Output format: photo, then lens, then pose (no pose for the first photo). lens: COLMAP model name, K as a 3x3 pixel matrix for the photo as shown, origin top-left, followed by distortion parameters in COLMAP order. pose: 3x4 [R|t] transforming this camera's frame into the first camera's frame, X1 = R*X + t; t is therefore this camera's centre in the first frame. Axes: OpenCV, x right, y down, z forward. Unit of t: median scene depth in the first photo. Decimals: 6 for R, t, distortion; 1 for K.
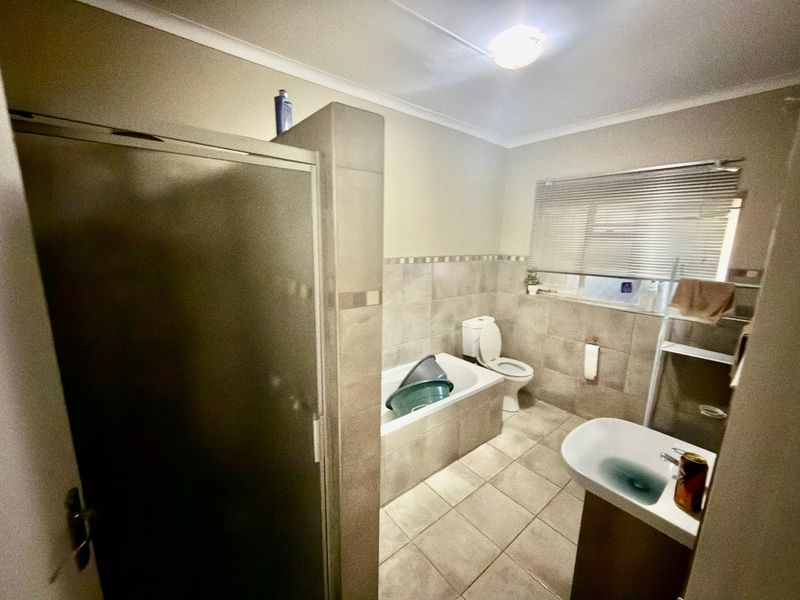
lens RADIAL K [[318.6, 0, 399.1], [0, 318.6, 297.9], [0, 0, 1]] dist [0.003834, -0.000308]
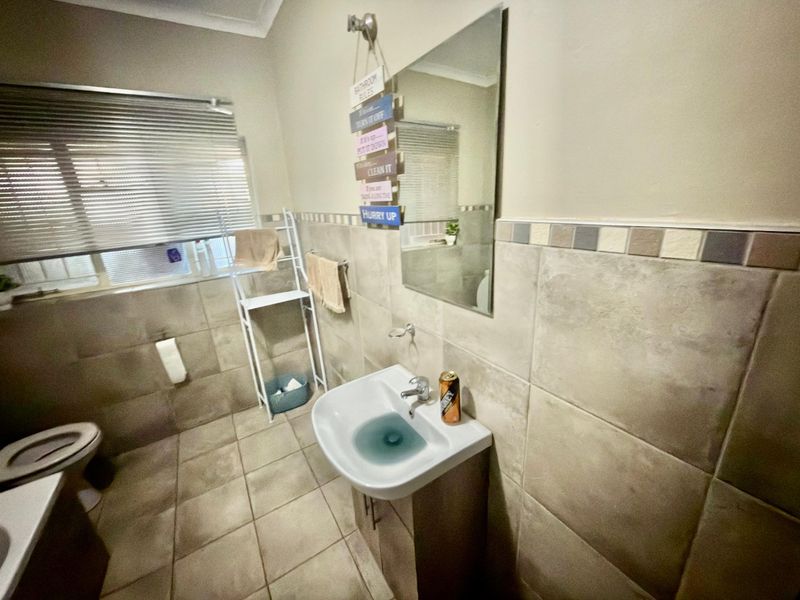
lens RADIAL K [[318.6, 0, 398.8], [0, 318.6, 300.5], [0, 0, 1]] dist [0.003834, -0.000308]
pose [[0.118069, -0.330332, 0.936451, 0.005734], [0.250049, 0.922549, 0.293902, -0.020581], [-0.961007, 0.199458, 0.191524, 0.314977]]
